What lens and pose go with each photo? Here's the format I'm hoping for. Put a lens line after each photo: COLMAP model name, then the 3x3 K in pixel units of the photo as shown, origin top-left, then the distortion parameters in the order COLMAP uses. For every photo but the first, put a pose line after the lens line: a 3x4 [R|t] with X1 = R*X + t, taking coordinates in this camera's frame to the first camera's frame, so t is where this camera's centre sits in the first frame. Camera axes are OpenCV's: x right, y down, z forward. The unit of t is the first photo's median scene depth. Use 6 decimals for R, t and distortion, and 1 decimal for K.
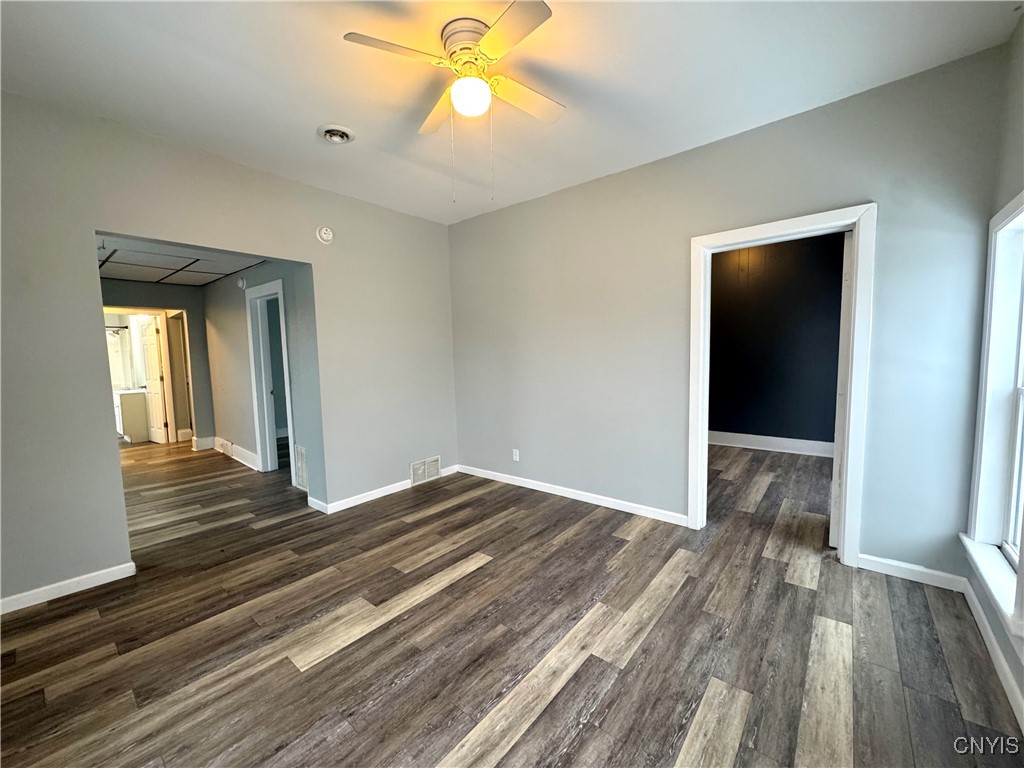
lens RADIAL K [[412.5, 0, 512.0], [0, 412.5, 384.0], [0, 0, 1]] dist [-0.001548, 0.000158]
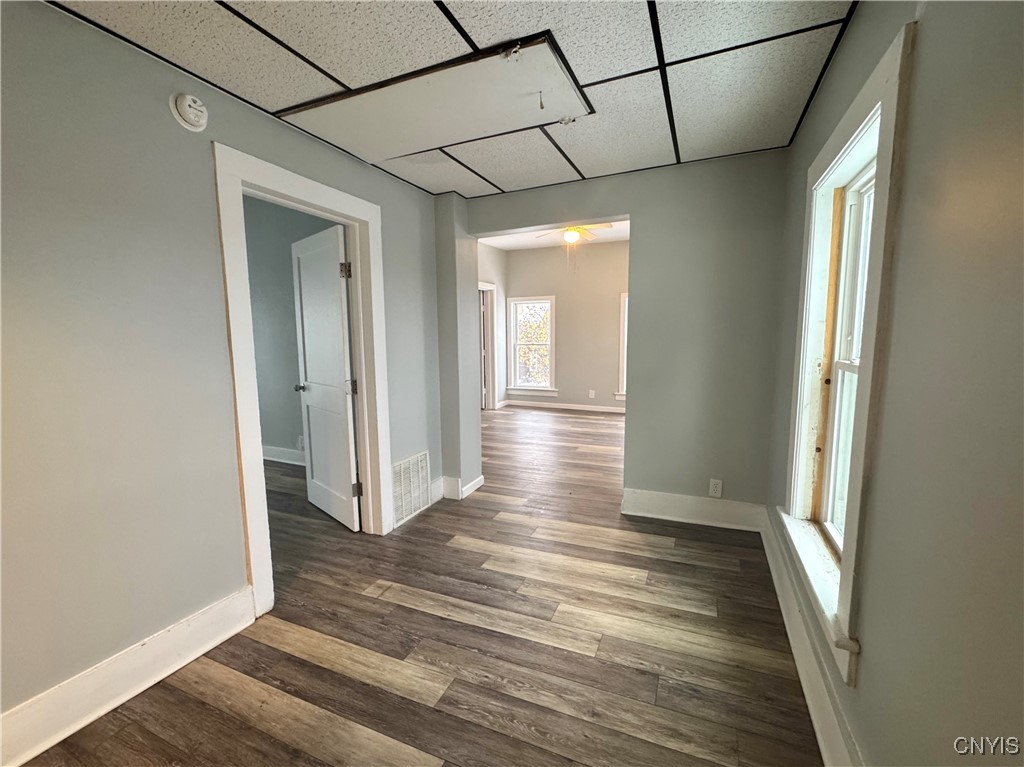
lens RADIAL K [[417.0, 0, 509.9], [0, 417.0, 384.2], [0, 0, 1]] dist [-0.000968, -0.000012]
pose [[-0.244340, -0.074129, 0.966852, -2.454088], [0.141707, 0.983640, 0.111228, -0.098351], [-0.959279, 0.164188, -0.229838, 1.886066]]
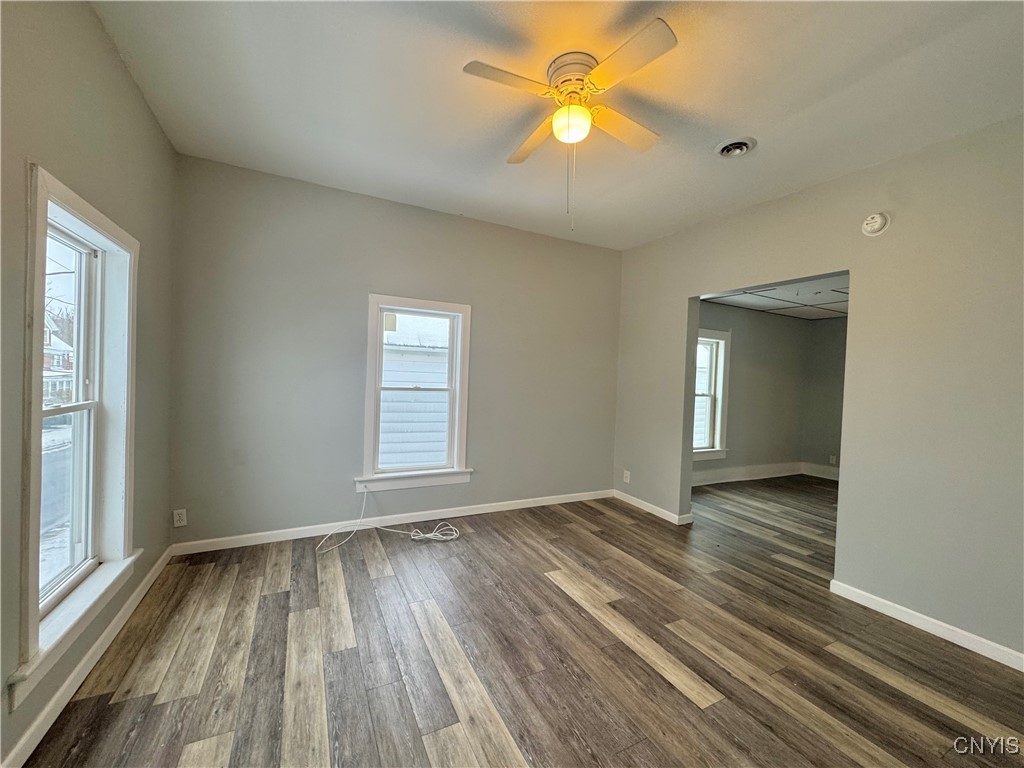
lens RADIAL K [[412.5, 0, 512.0], [0, 412.5, 384.0], [0, 0, 1]] dist [-0.001548, 0.000158]
pose [[-0.405822, 0.020190, -0.913729, 0.800914], [-0.102506, 0.992443, 0.067456, -0.094722], [0.908186, 0.121038, -0.400685, 1.187628]]
